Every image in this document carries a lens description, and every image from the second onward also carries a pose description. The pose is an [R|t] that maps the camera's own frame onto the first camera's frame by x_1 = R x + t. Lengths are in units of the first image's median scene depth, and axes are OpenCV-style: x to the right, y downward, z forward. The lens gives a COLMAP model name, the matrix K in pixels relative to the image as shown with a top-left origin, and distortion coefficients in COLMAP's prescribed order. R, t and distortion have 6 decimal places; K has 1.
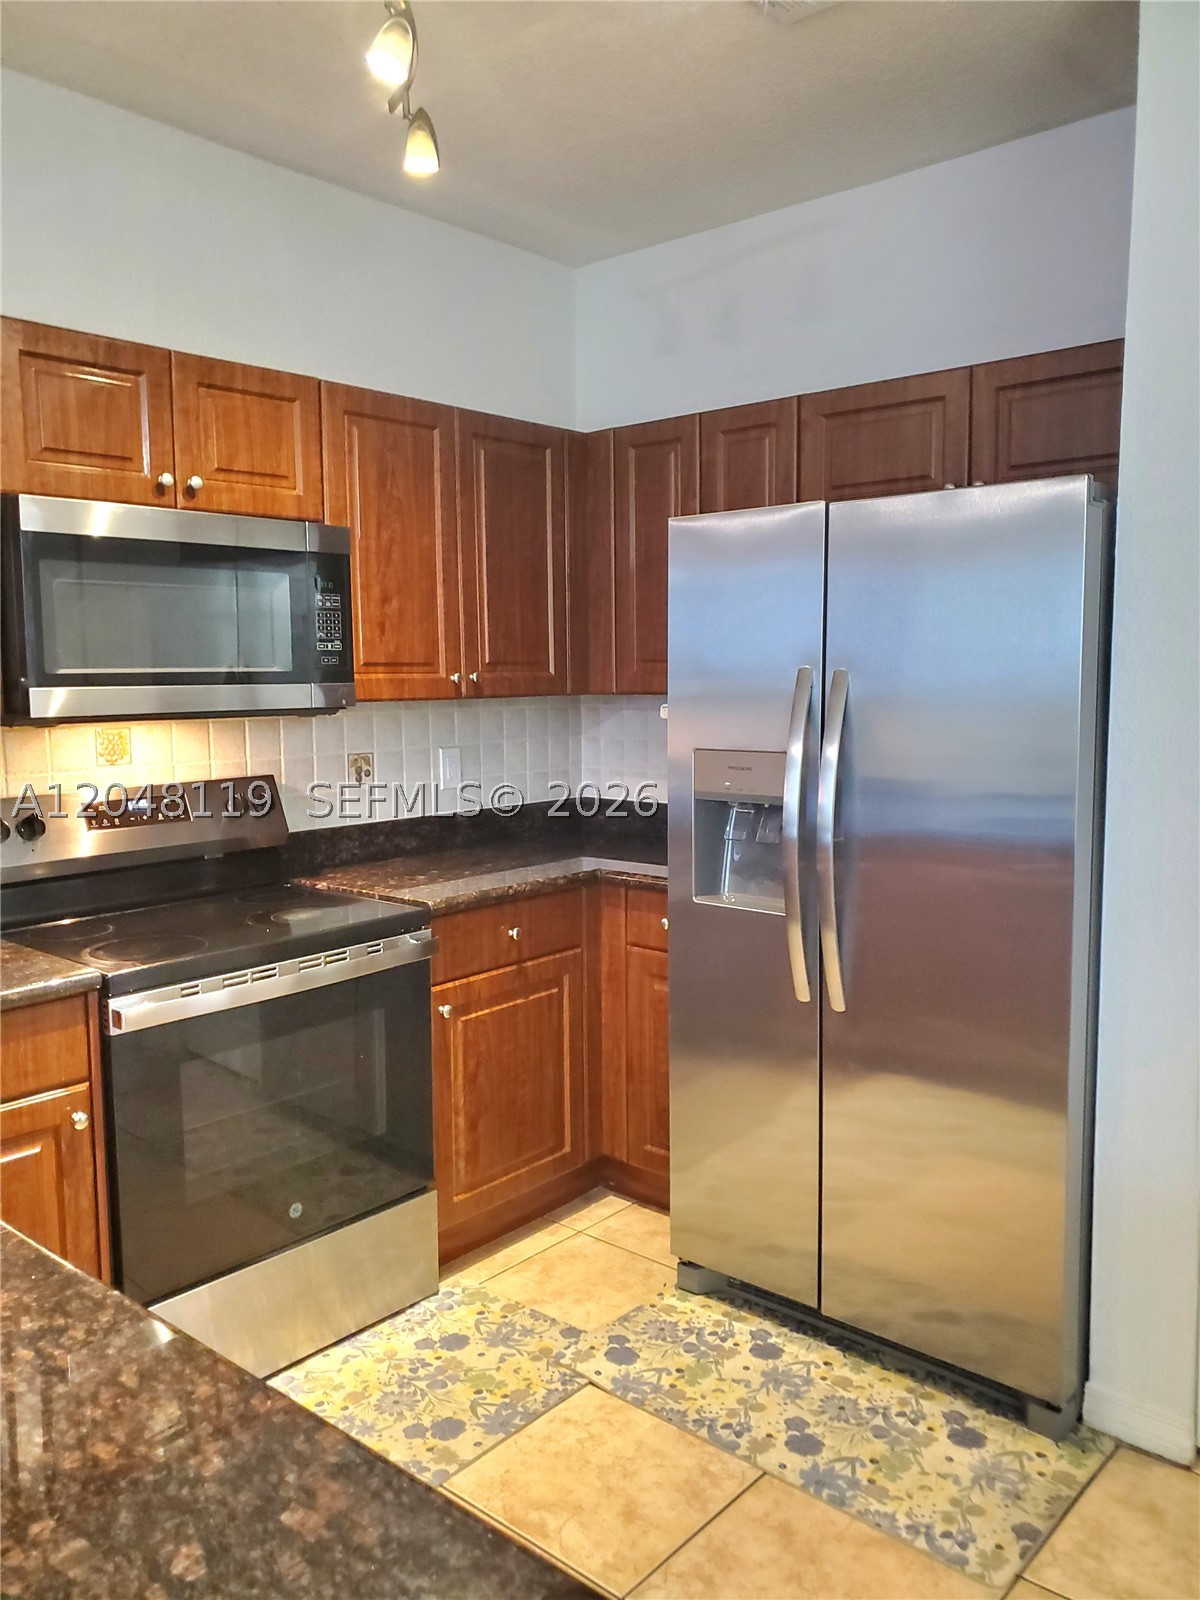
lens RADIAL K [[1259.4, 0, 600.0], [0, 1259.4, 800.0], [0, 0, 1]] dist [0.097498, -0.092547]
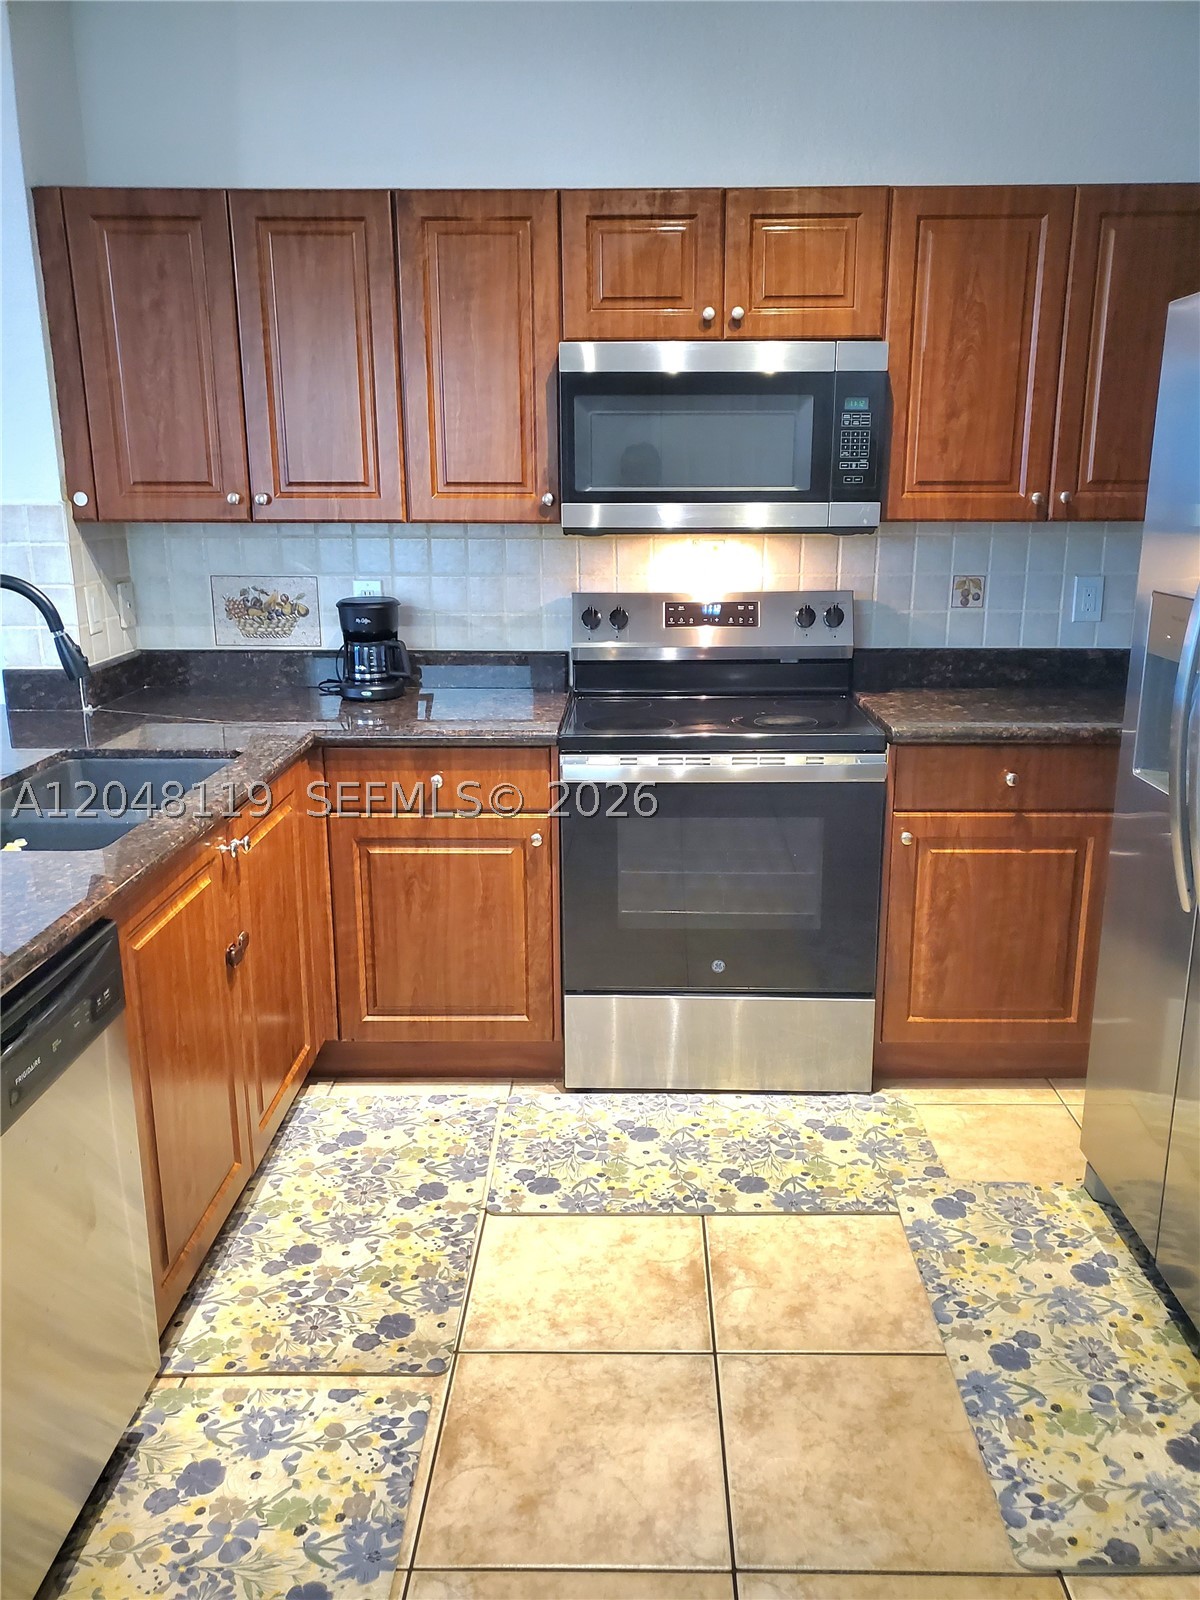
lens RADIAL K [[1245.2, 0, 600.0], [0, 1245.2, 800.0], [0, 0, 1]] dist [0.015069, 0.008932]
pose [[0.657745, 0.199400, -0.726368, 0.445472], [-0.088208, 0.978080, 0.188623, -0.029569], [0.748058, -0.059994, 0.660916, 0.168510]]
